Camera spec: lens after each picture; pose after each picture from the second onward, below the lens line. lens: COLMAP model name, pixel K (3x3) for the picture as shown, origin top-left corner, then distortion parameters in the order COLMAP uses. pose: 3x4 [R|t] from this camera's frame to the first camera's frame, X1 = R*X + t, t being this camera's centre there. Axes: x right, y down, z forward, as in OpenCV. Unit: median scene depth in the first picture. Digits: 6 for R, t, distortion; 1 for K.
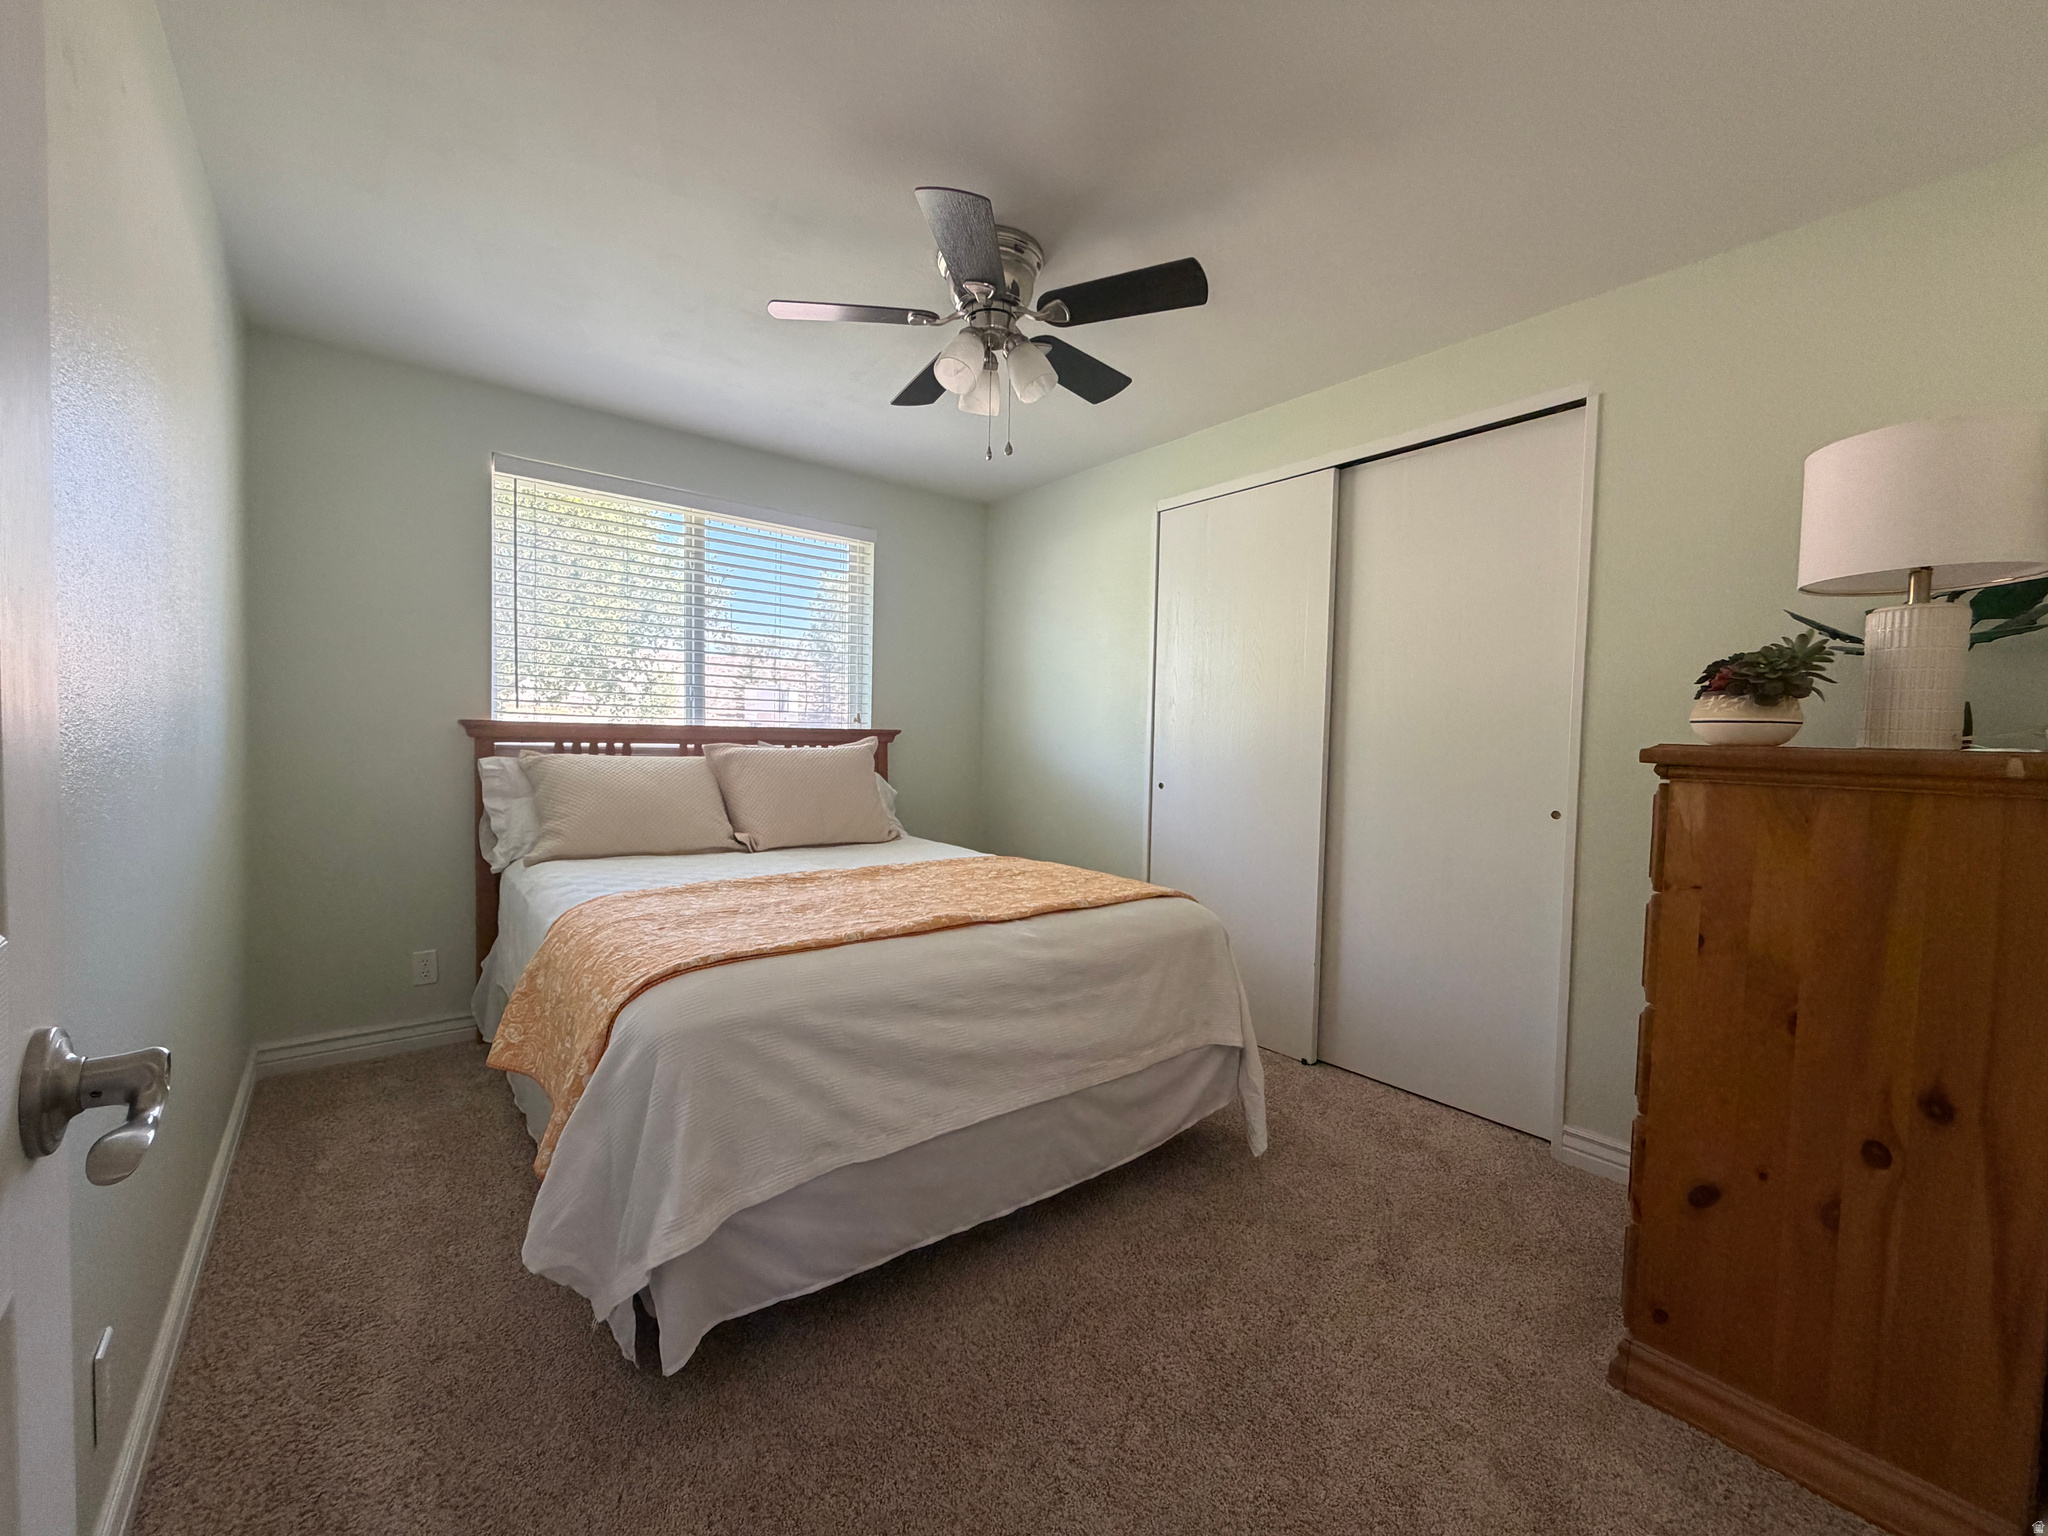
lens RADIAL K [[815.9, 0, 1018.5], [0, 815.9, 767.6], [0, 0, 1]] dist [0.000251, -0.000087]
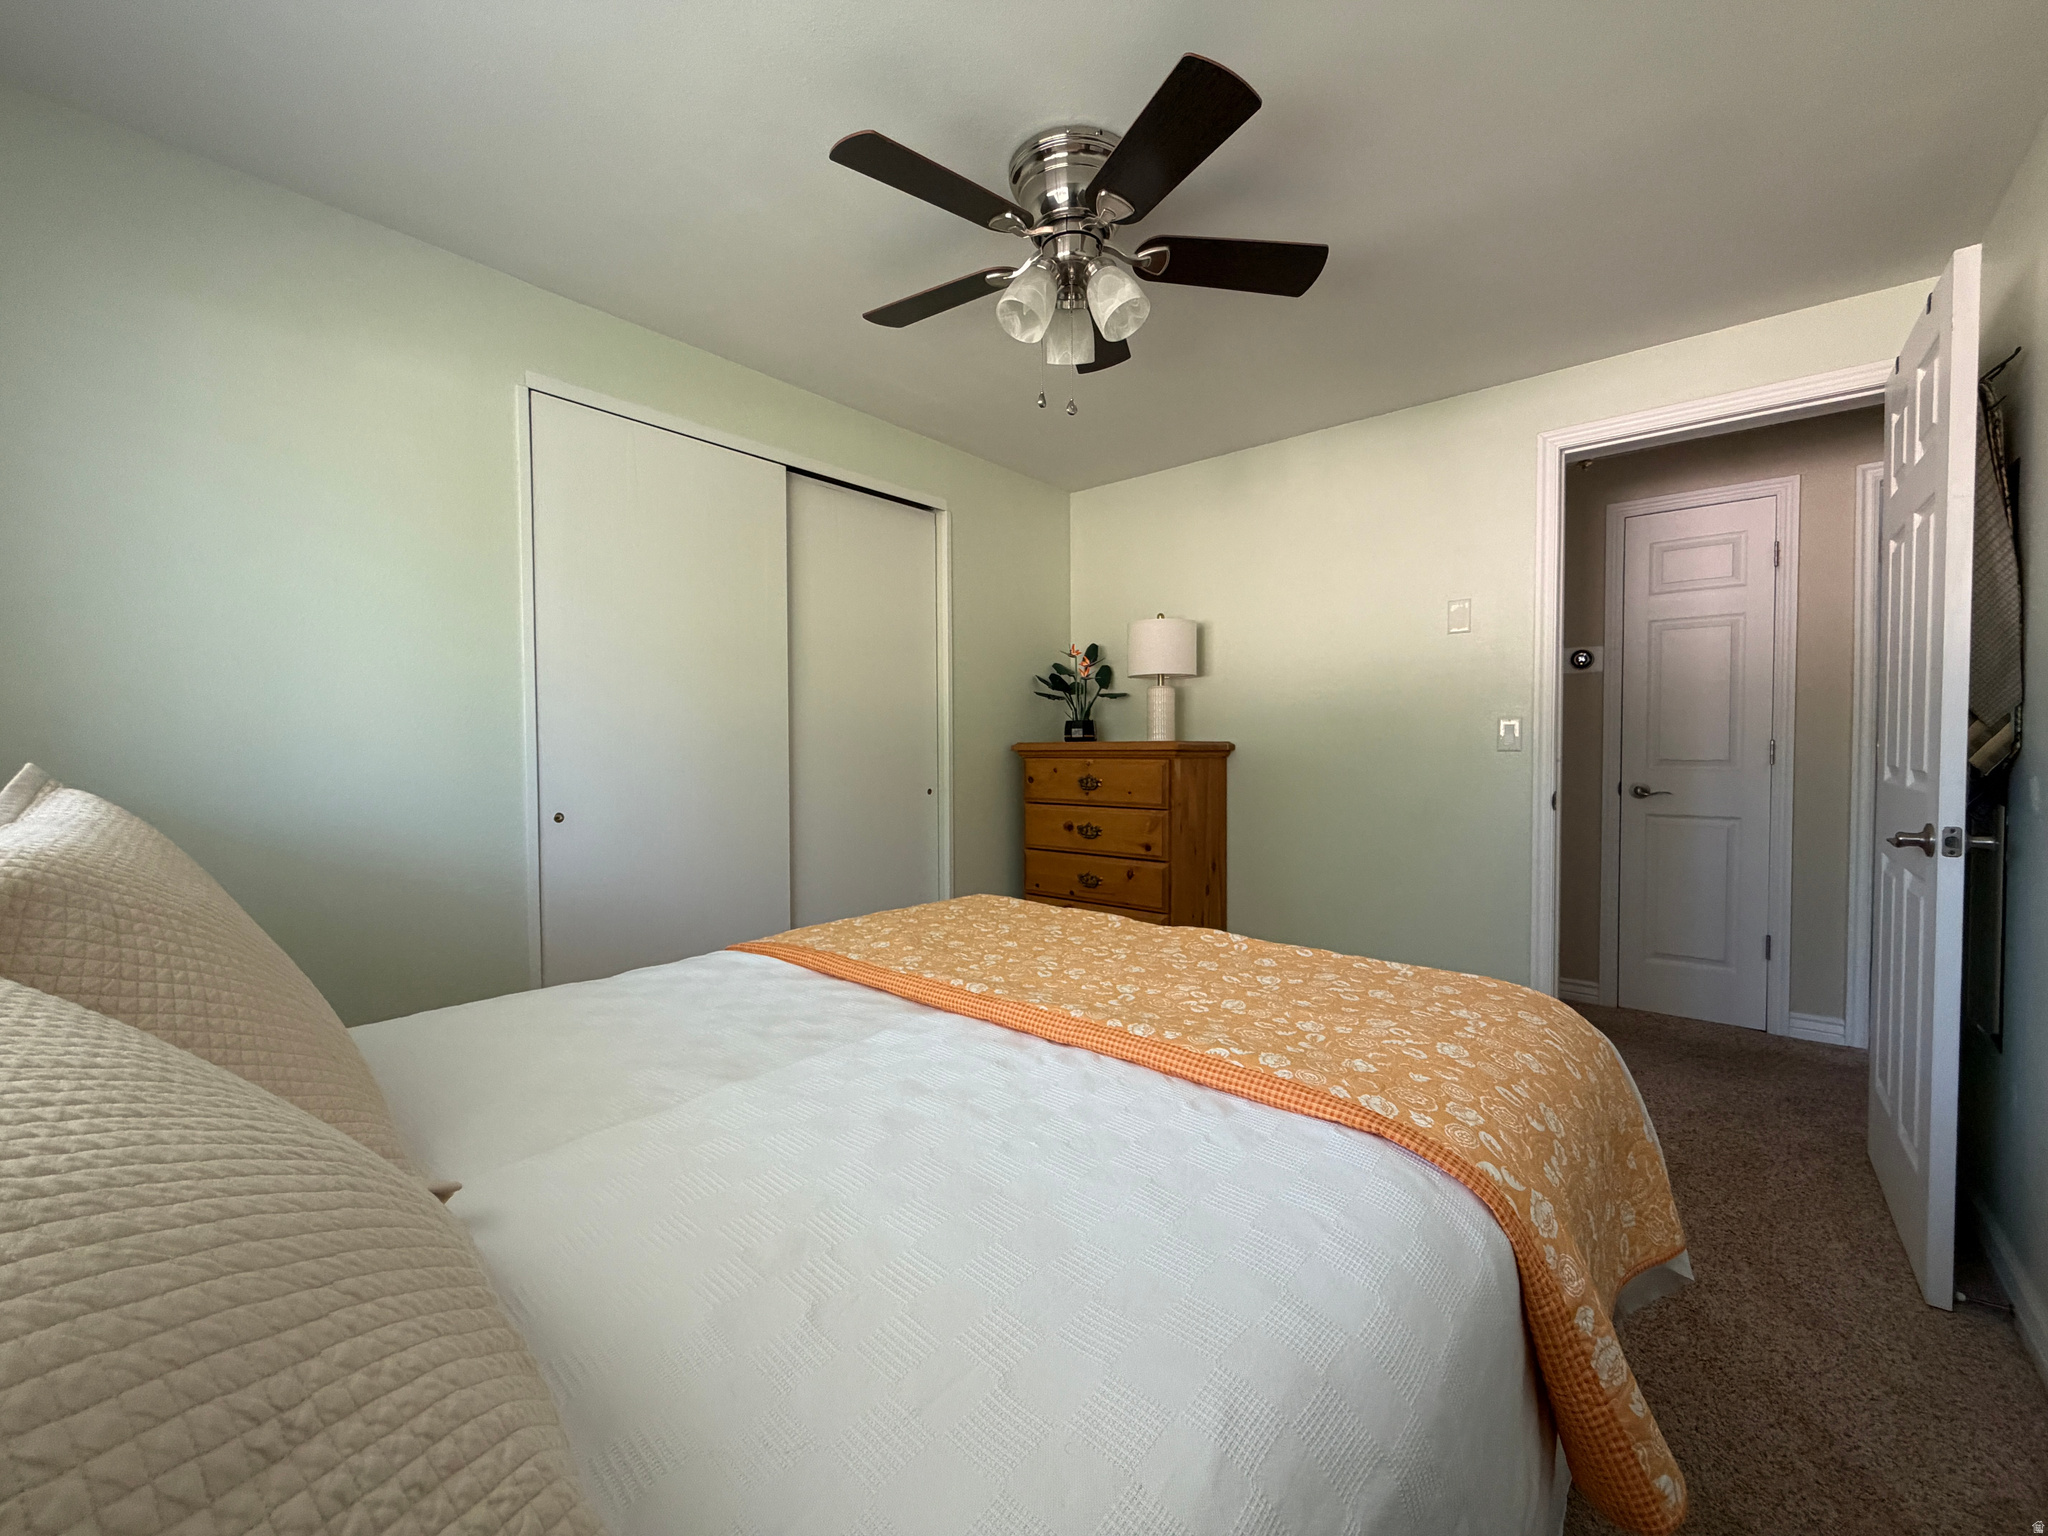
lens RADIAL K [[815.9, 0, 1018.5], [0, 815.9, 767.6], [0, 0, 1]] dist [0.000251, -0.000087]
pose [[-0.181576, -0.049202, 0.982145, -0.658397], [0.039313, 0.997586, 0.057243, -0.050813], [-0.982591, 0.049005, -0.179203, 0.933969]]
